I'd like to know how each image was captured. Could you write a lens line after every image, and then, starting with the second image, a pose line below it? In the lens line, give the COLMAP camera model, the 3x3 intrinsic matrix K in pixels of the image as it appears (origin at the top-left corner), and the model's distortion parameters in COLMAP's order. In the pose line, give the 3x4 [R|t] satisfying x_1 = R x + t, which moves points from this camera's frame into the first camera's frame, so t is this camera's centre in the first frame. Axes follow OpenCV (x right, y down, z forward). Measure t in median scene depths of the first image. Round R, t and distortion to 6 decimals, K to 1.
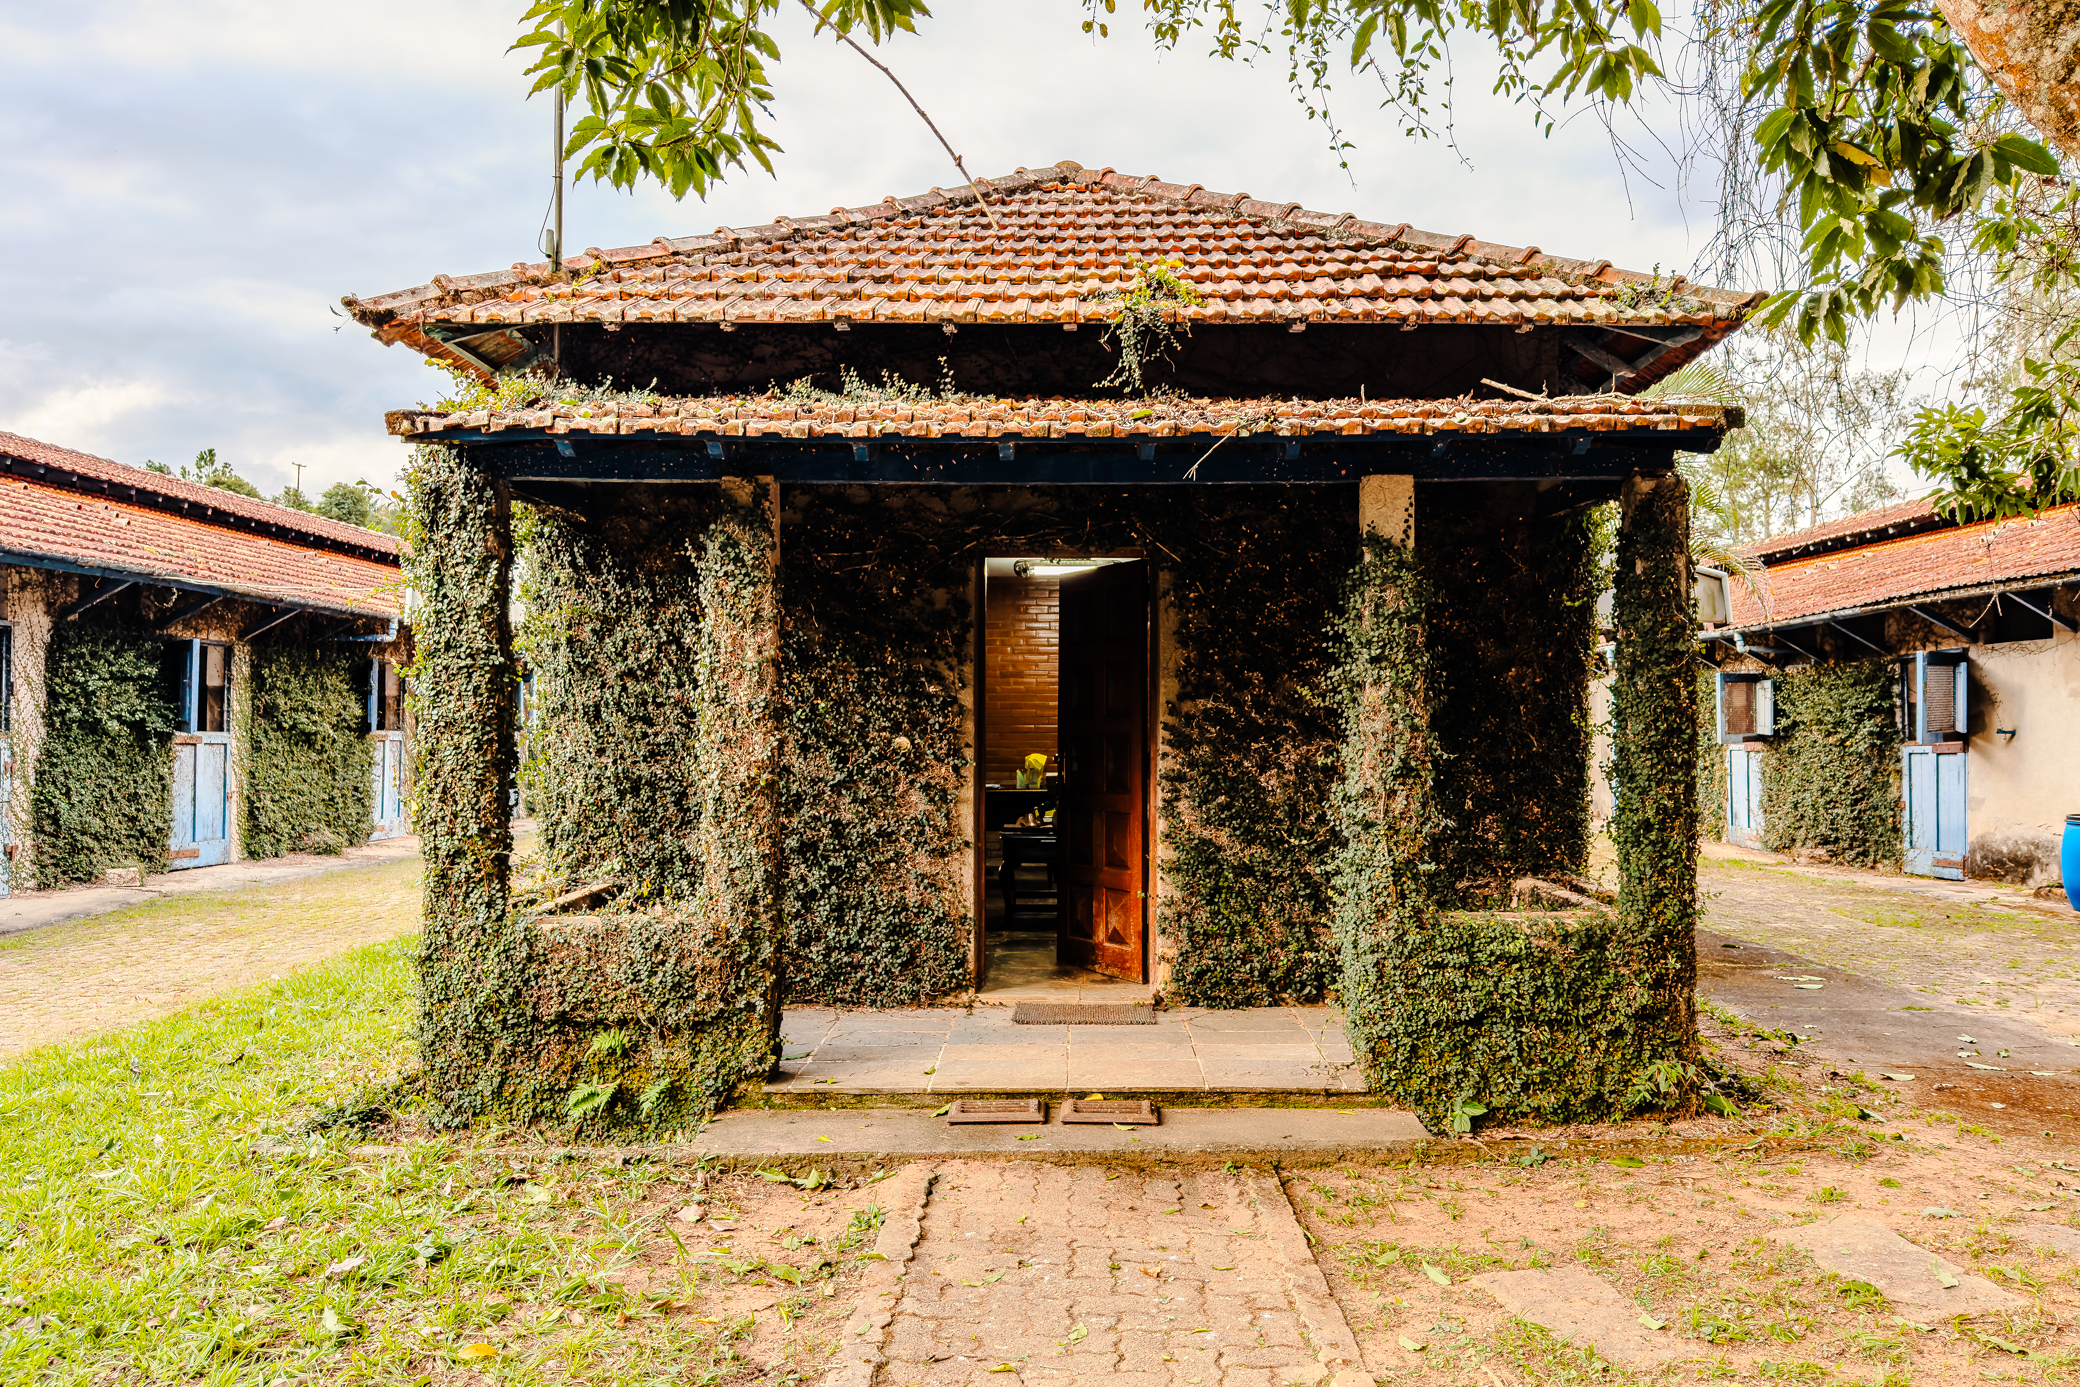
lens RADIAL K [[1485.7, 0, 1080.0], [0, 1485.7, 694.5], [0, 0, 1]] dist [-0.004096, -0.002705]
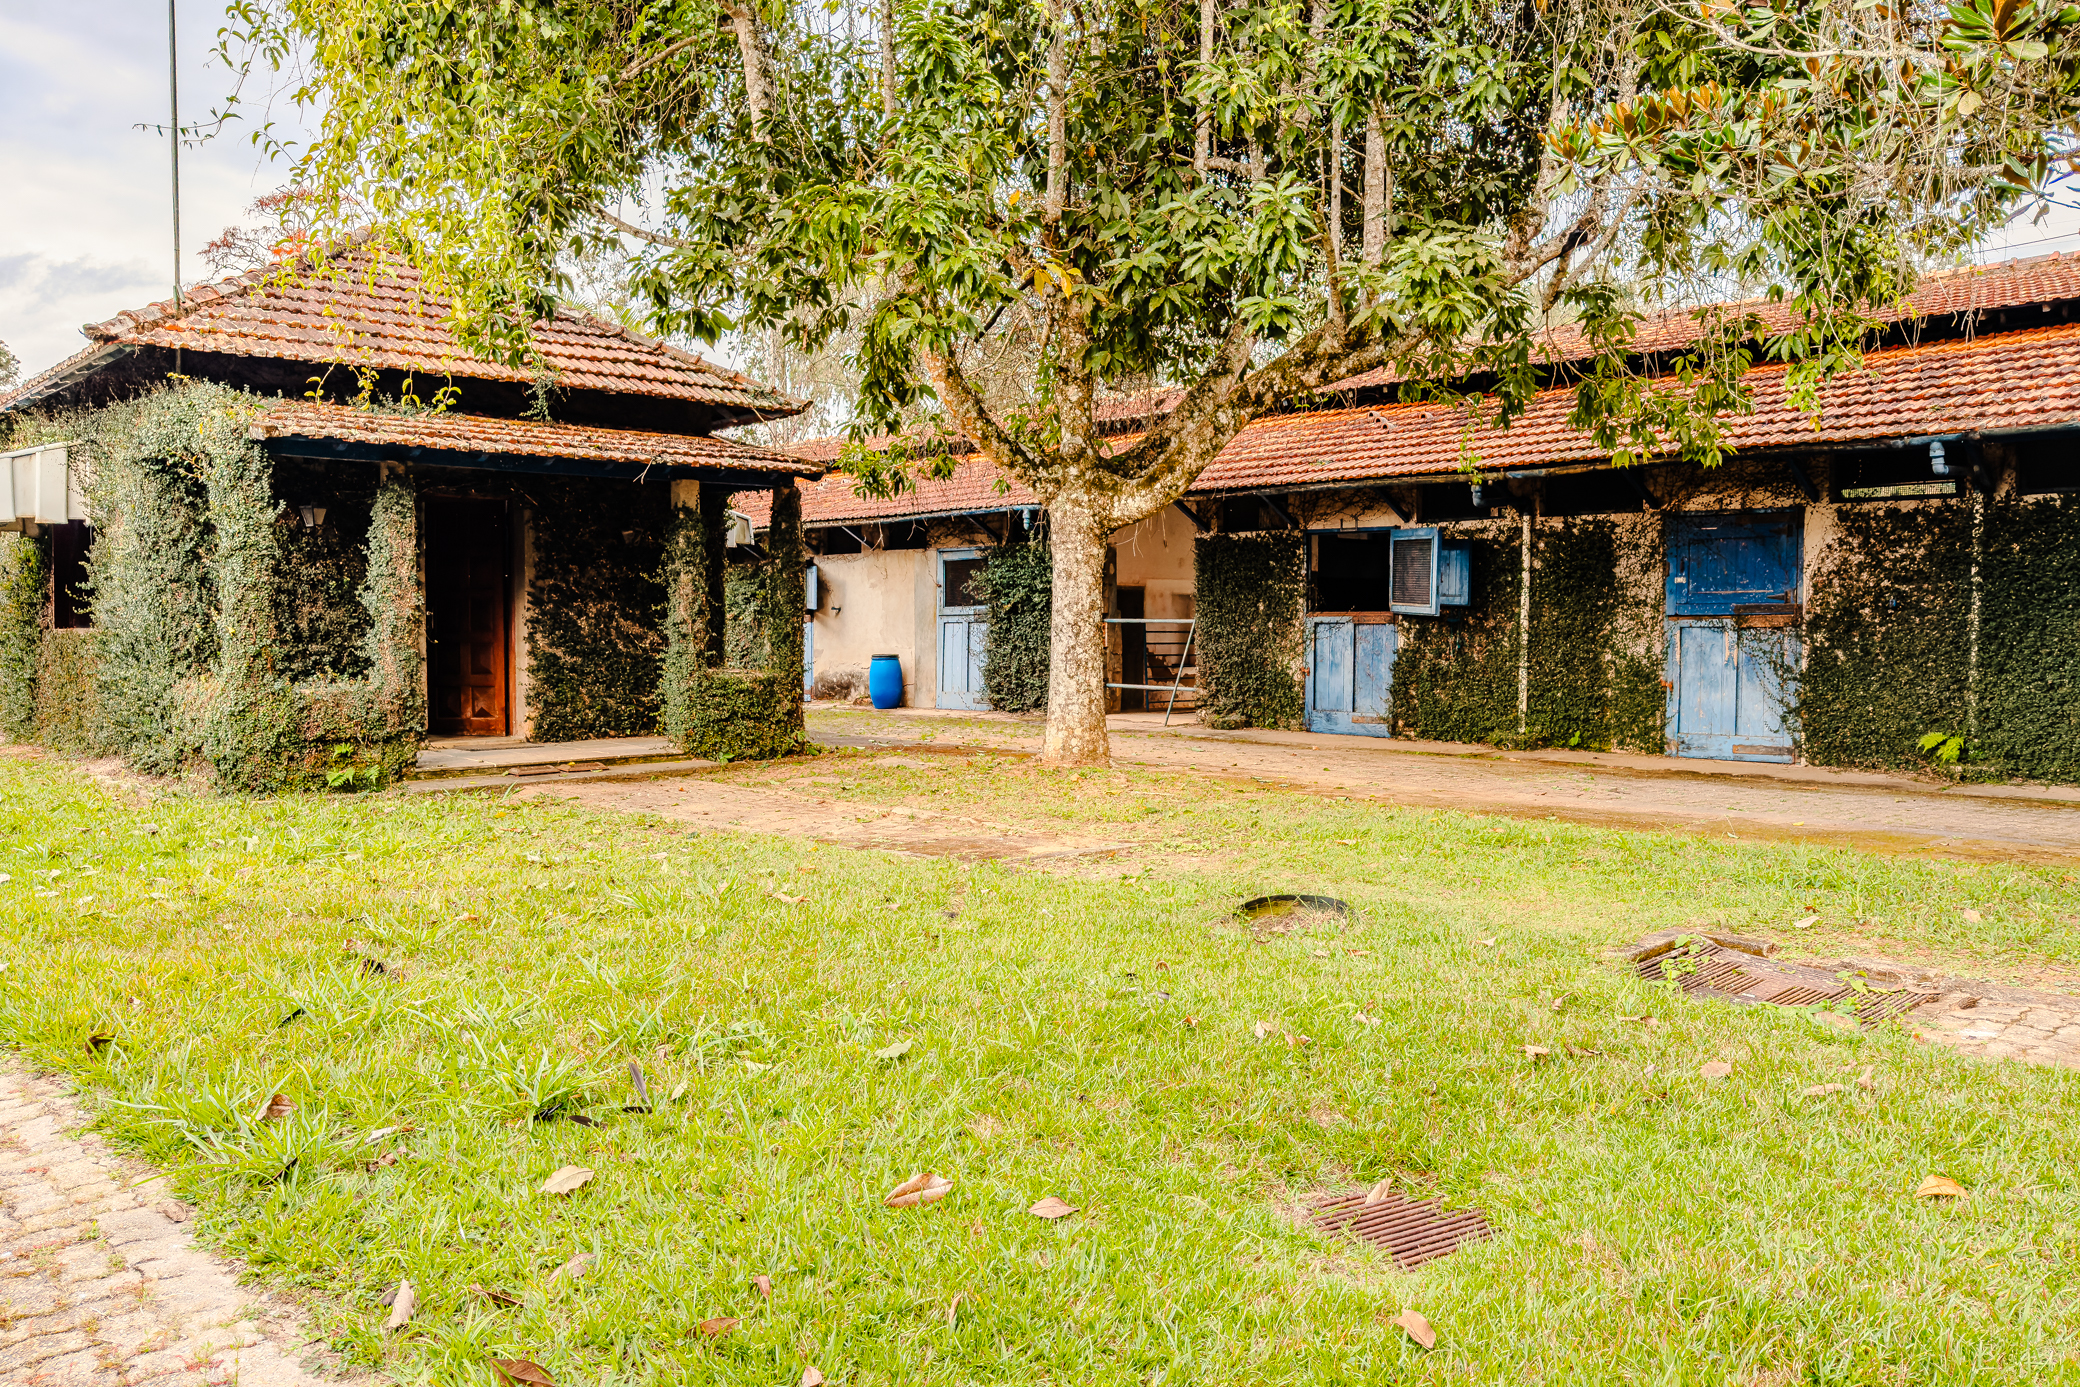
lens RADIAL K [[1560.1, 0, 1050.2], [0, 1560.1, 655.4], [0, 0, 1]] dist [-0.002850, 0.003213]
pose [[0.725433, -0.017914, 0.688060, -0.845273], [-0.011252, 0.999219, 0.037878, 0.017880], [-0.688201, -0.035220, 0.724665, -0.900952]]
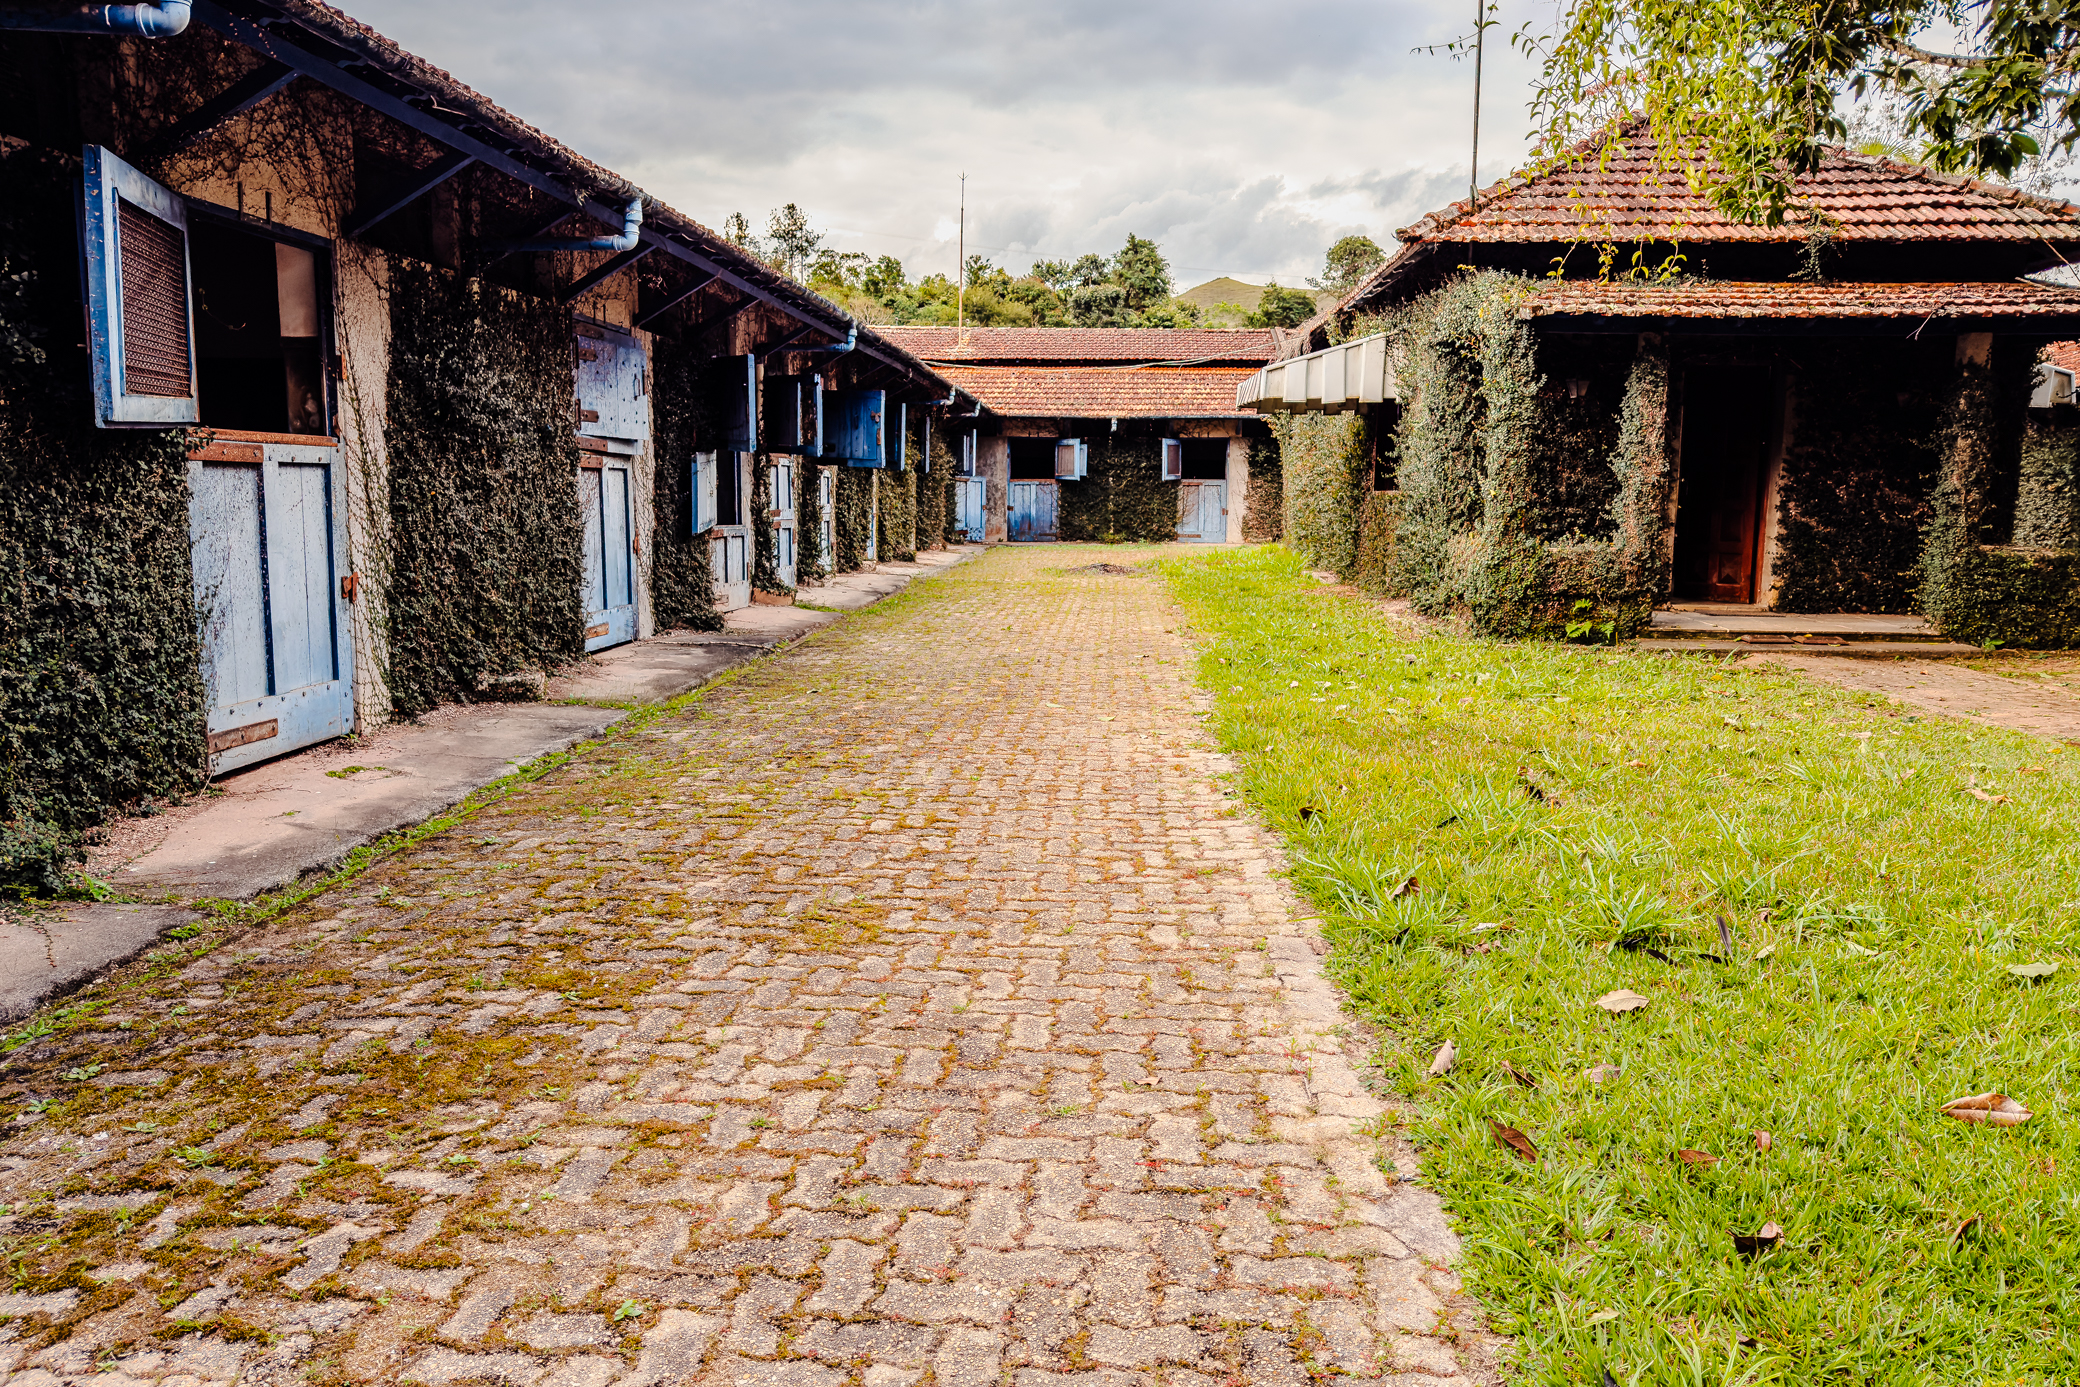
lens RADIAL K [[1497.2, 0, 1040.0], [0, 1497.2, 693.5], [0, 0, 1]] dist [-0.013591, 0.005194]
pose [[0.998640, 0.016042, -0.049608, -0.792689], [-0.007995, 0.987353, 0.158334, 0.021373], [0.051521, -0.157722, 0.986139, -0.941338]]
